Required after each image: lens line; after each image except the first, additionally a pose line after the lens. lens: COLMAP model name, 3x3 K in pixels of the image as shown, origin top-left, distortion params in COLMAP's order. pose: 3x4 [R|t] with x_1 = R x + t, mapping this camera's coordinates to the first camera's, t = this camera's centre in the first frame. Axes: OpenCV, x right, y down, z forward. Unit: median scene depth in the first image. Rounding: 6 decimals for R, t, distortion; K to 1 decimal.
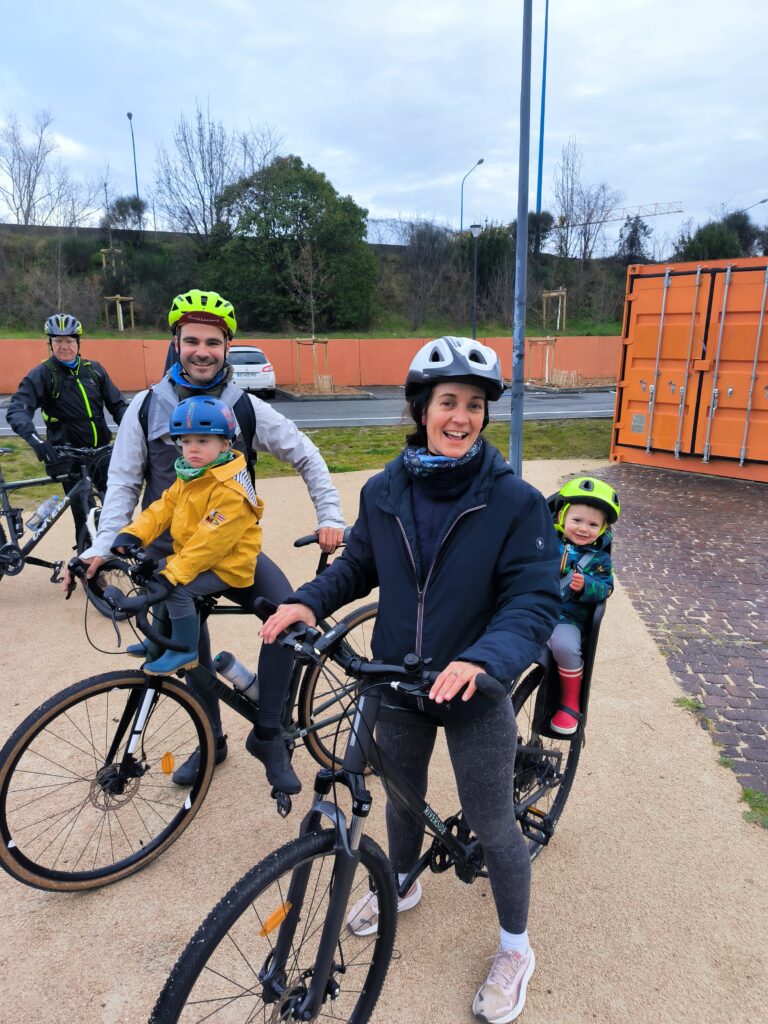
lens RADIAL K [[719.2, 0, 384.0], [0, 719.2, 512.0], [0, 0, 1]] dist [0.070096, -0.093064]
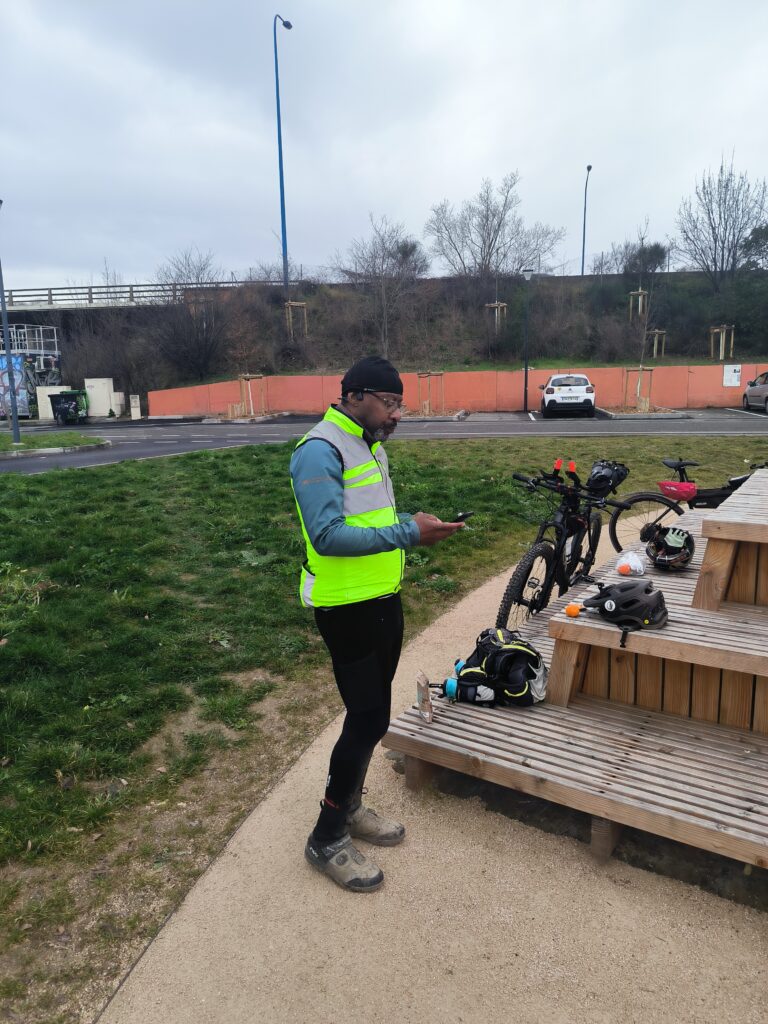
lens RADIAL K [[719.2, 0, 384.0], [0, 719.2, 512.0], [0, 0, 1]] dist [0.070096, -0.093064]
pose [[0.897875, 0.067421, -0.435058, -0.217548], [-0.081747, 0.996551, -0.014275, 0.054548], [0.432595, 0.048382, 0.900289, -0.253200]]
